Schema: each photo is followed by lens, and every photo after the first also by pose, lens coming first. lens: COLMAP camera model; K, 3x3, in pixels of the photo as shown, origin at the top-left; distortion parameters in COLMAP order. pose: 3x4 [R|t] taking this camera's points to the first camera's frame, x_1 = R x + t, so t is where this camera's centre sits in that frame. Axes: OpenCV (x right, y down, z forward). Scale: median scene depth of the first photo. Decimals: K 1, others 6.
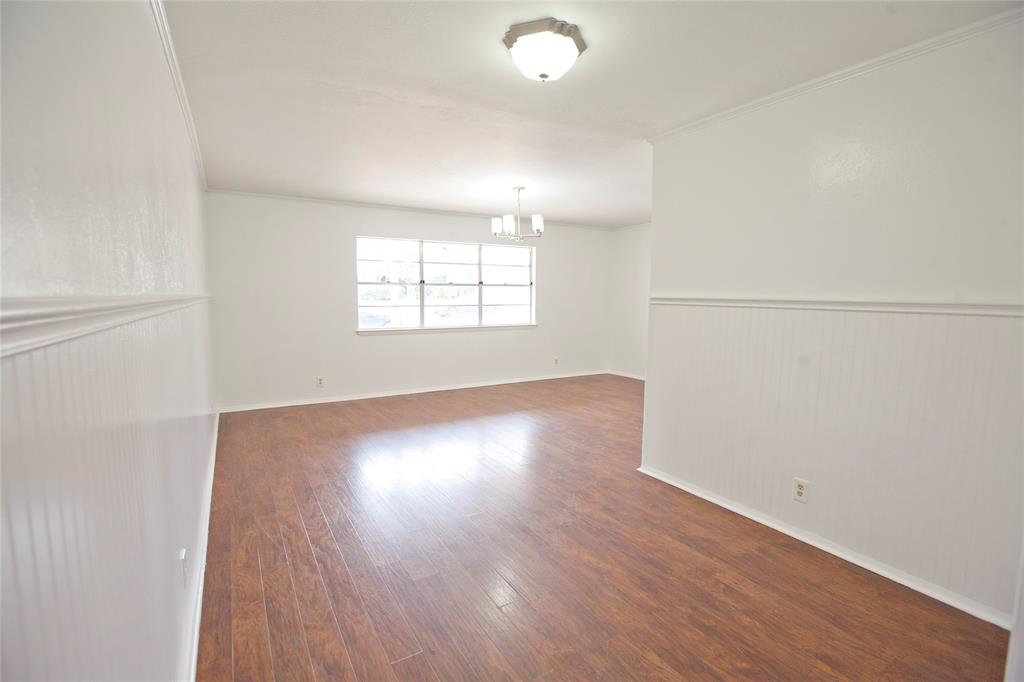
lens RADIAL K [[471.7, 0, 512.0], [0, 471.7, 341.0], [0, 0, 1]] dist [-0.056581, 0.023223]
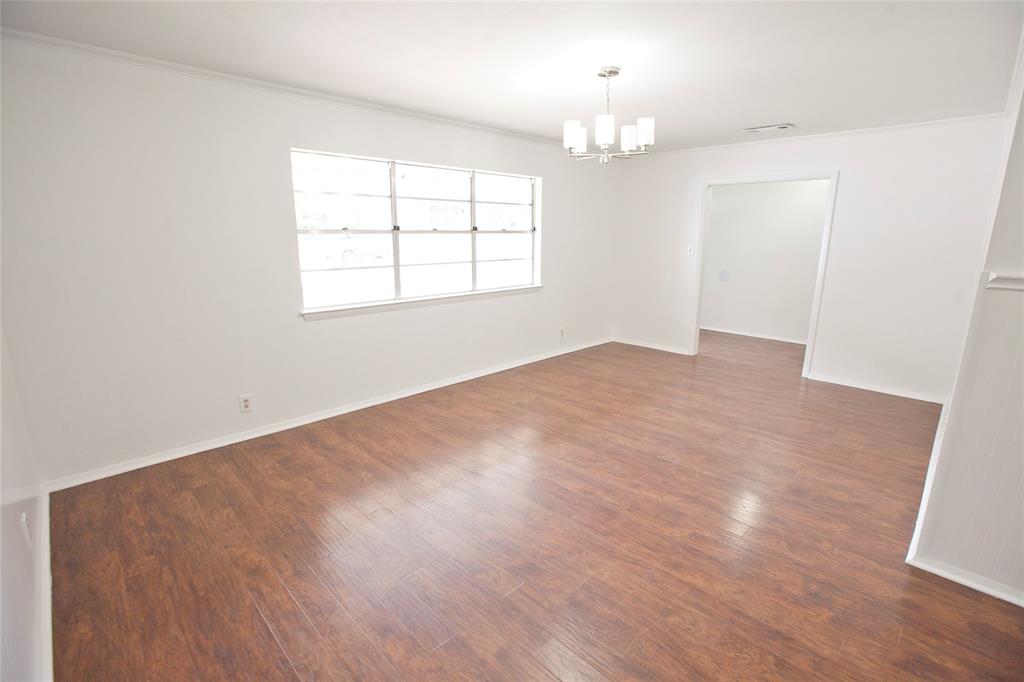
lens RADIAL K [[471.7, 0, 512.0], [0, 471.7, 341.0], [0, 0, 1]] dist [-0.056581, 0.023223]
pose [[0.971254, -0.053601, 0.231931, -0.187481], [0.023561, 0.991181, 0.130402, -0.051581], [-0.236875, -0.121189, 0.963952, 0.319635]]
